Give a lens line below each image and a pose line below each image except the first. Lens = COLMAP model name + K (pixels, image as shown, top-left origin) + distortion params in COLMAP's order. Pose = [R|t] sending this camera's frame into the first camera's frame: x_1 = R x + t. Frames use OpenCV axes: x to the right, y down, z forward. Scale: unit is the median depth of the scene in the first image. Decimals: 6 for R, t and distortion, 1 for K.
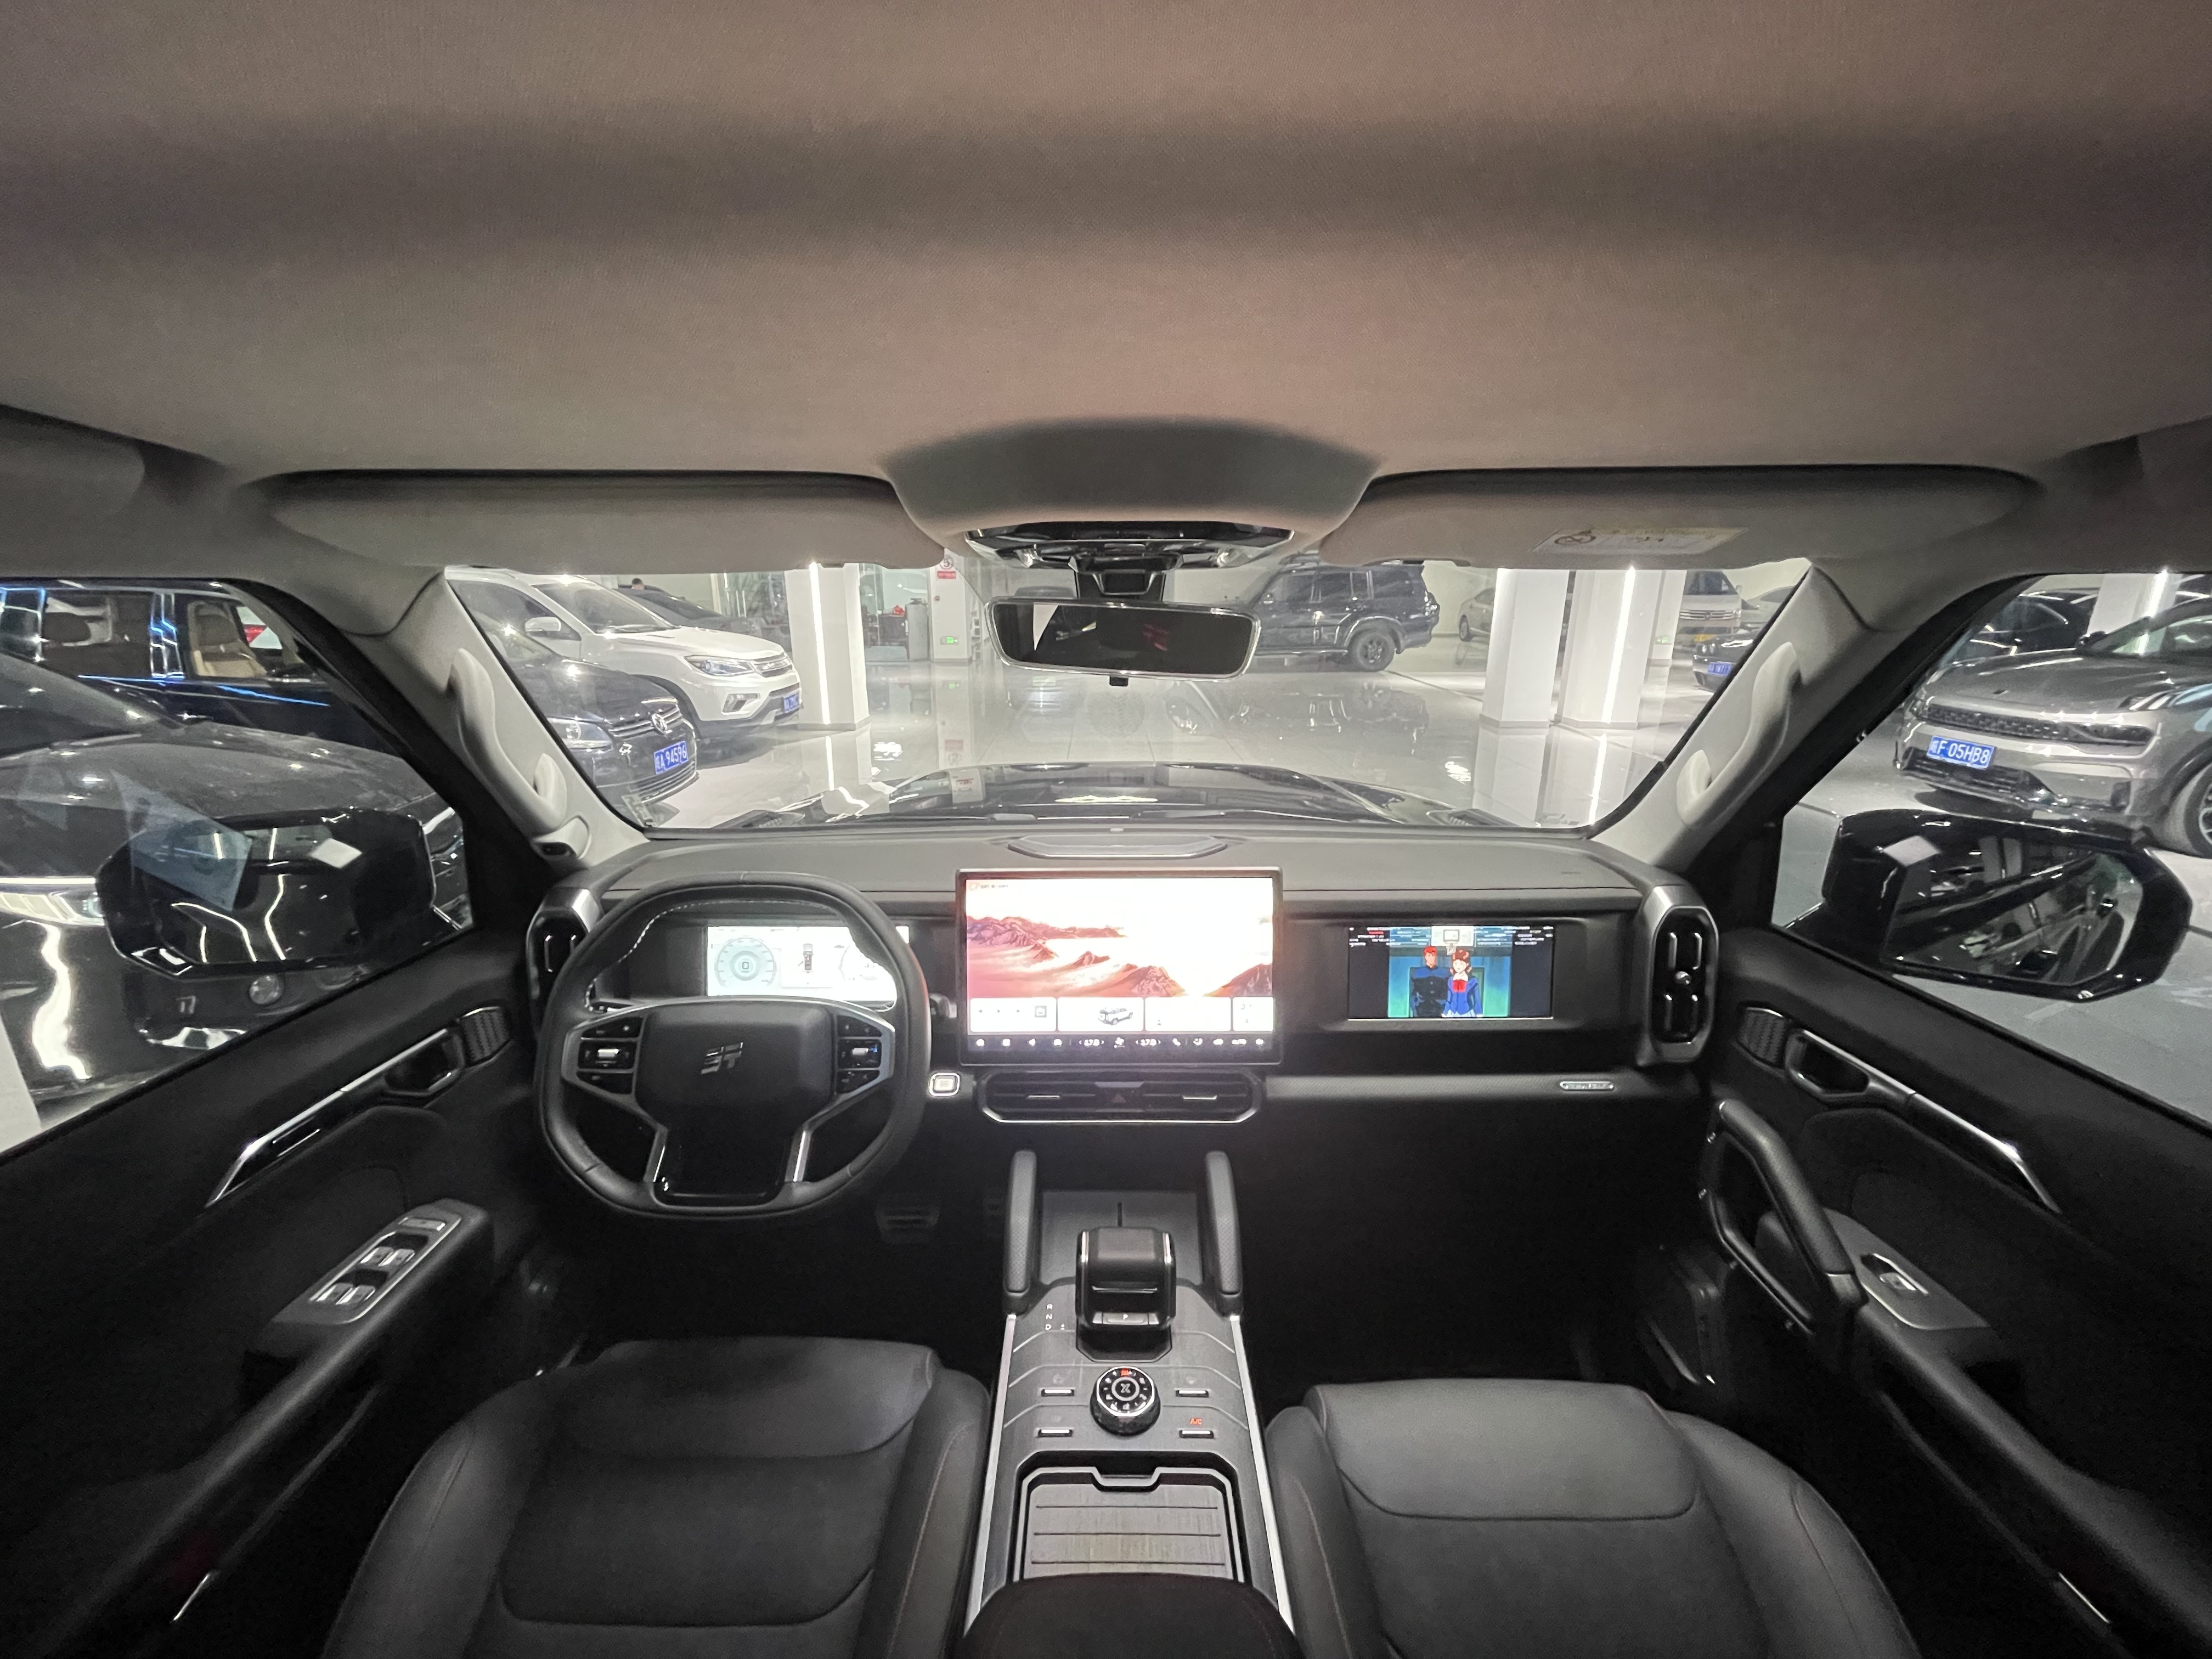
lens RADIAL K [[909.4, 0, 1106.5], [0, 909.4, 835.6], [0, 0, 1]] dist [-0.007531, -0.000213]
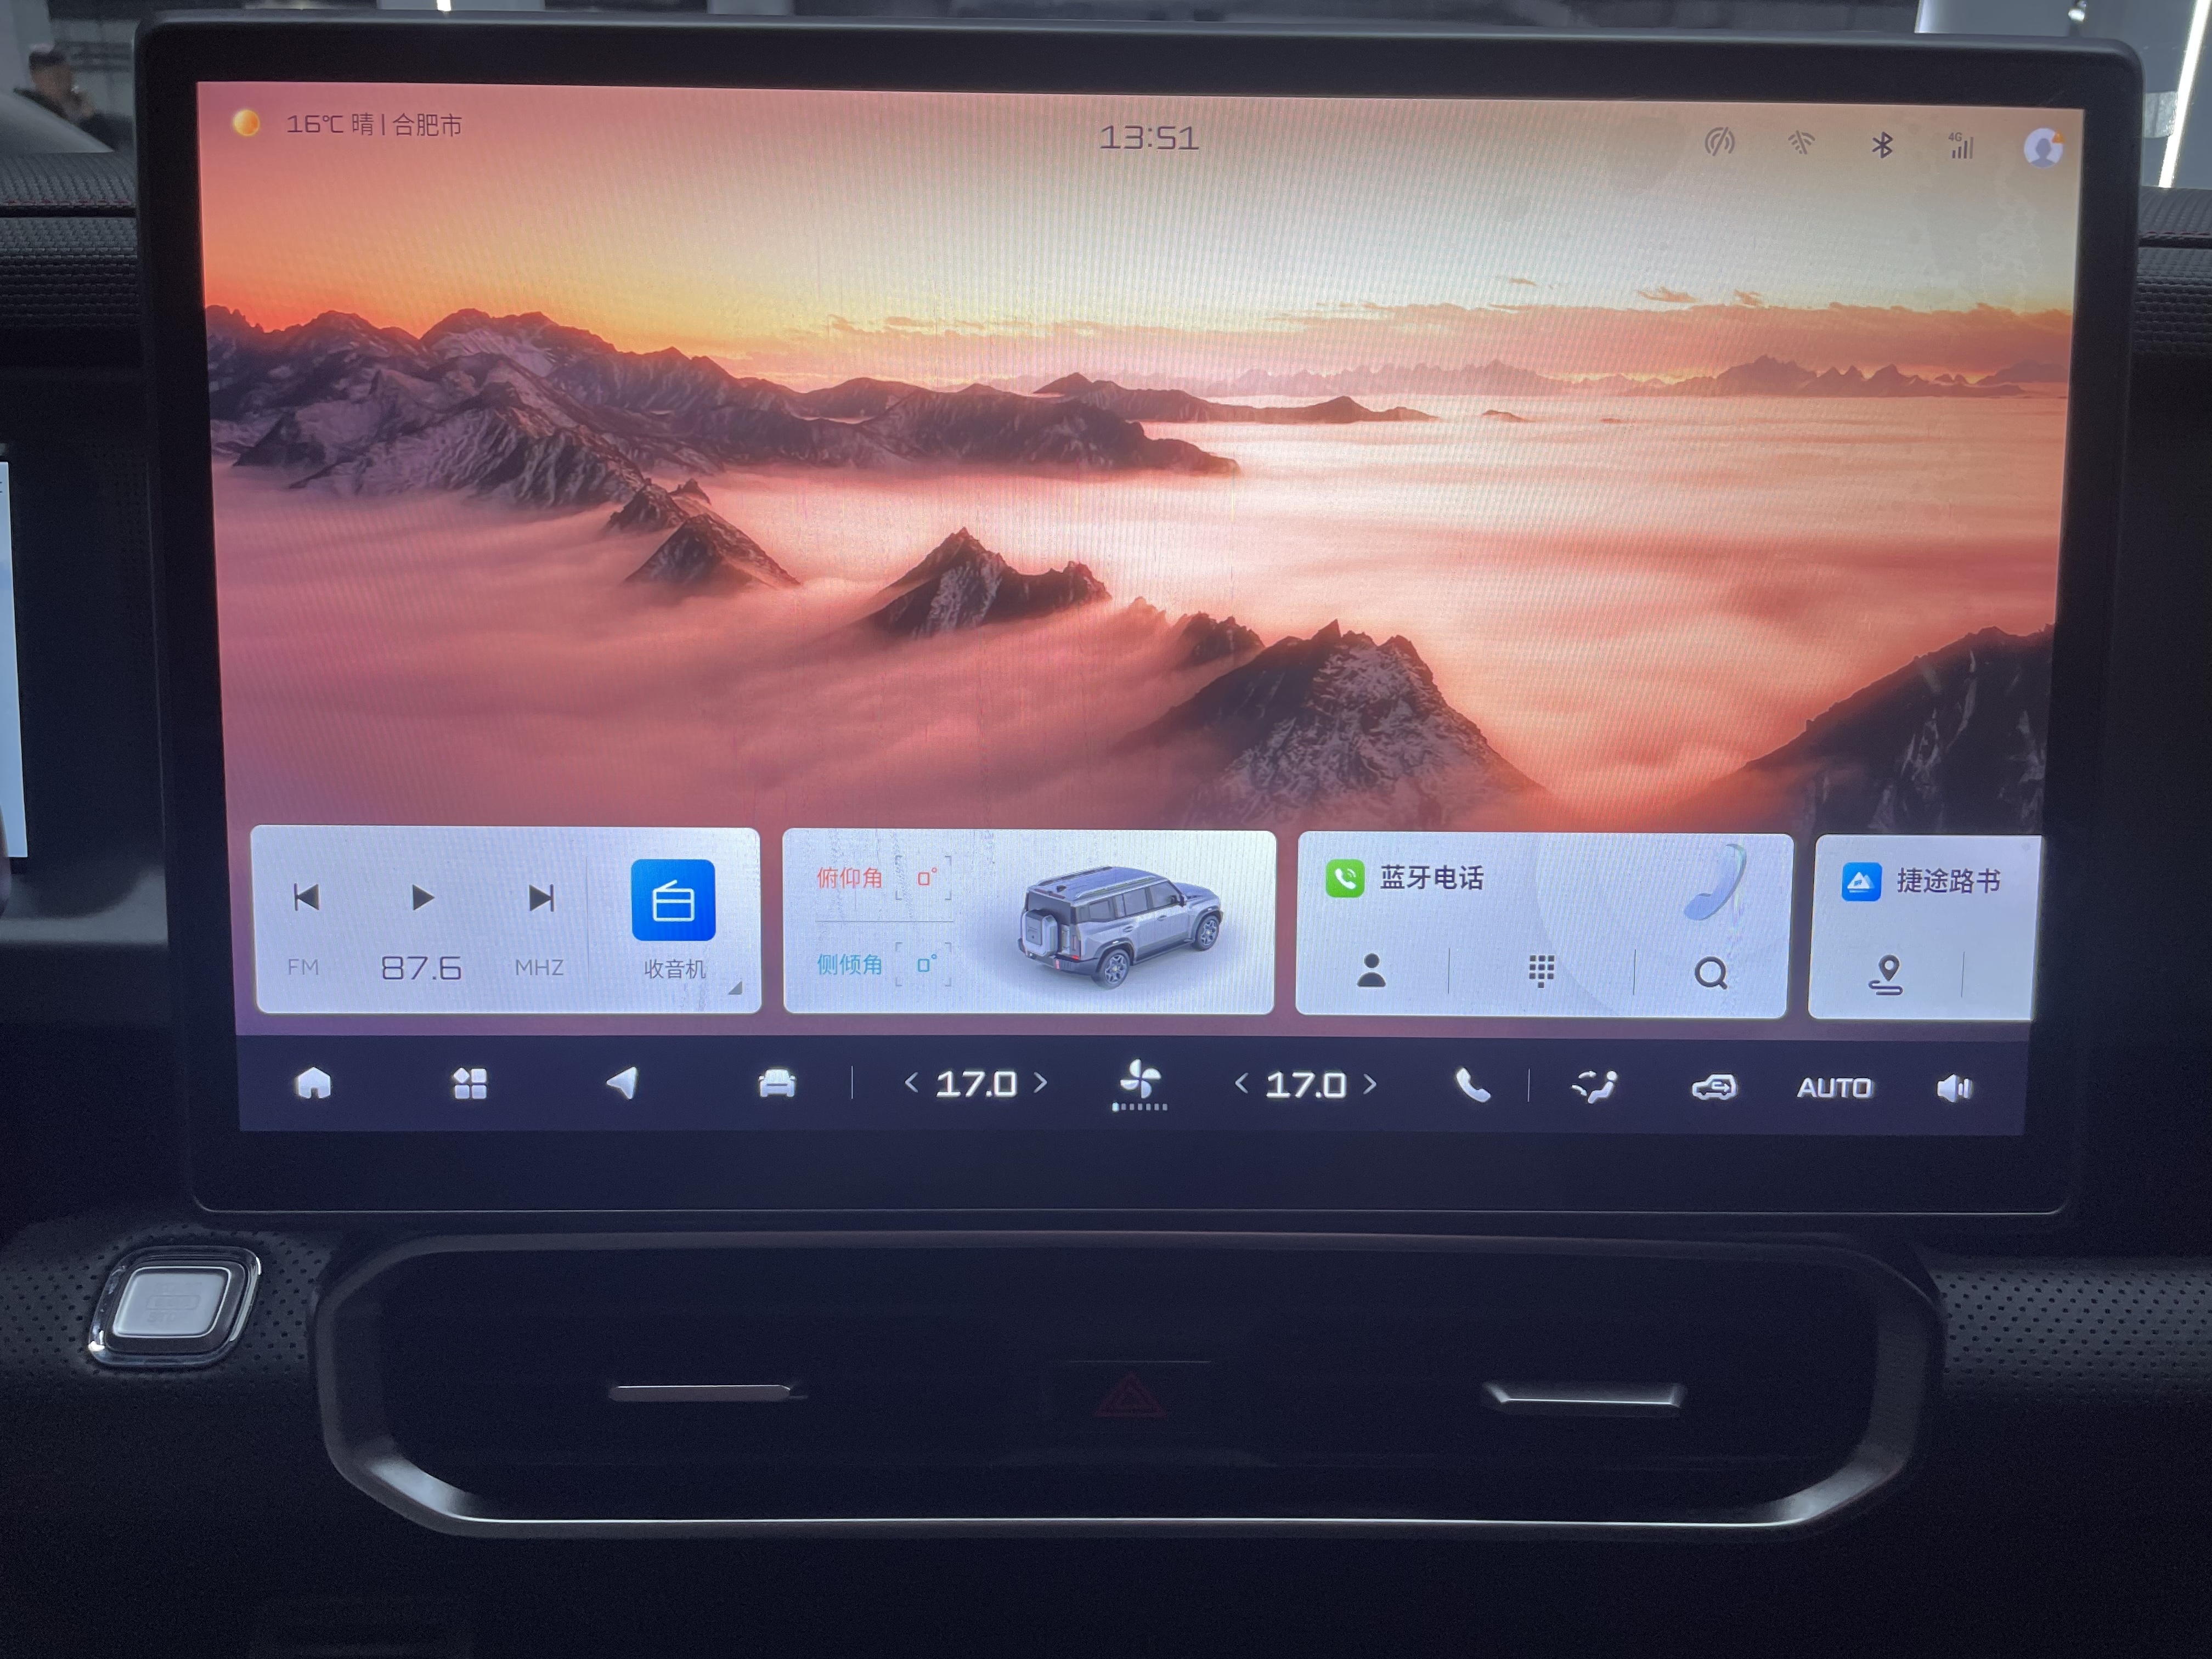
lens RADIAL K [[1651.5, 0, 1130.8], [0, 1651.5, 854.4], [0, 0, 1]] dist [0.082623, -0.111823]
pose [[0.999502, 0.011667, 0.029312, 0.003159], [-0.013971, 0.996723, 0.079671, 0.159330], [-0.028286, -0.080041, 0.996390, 0.691732]]
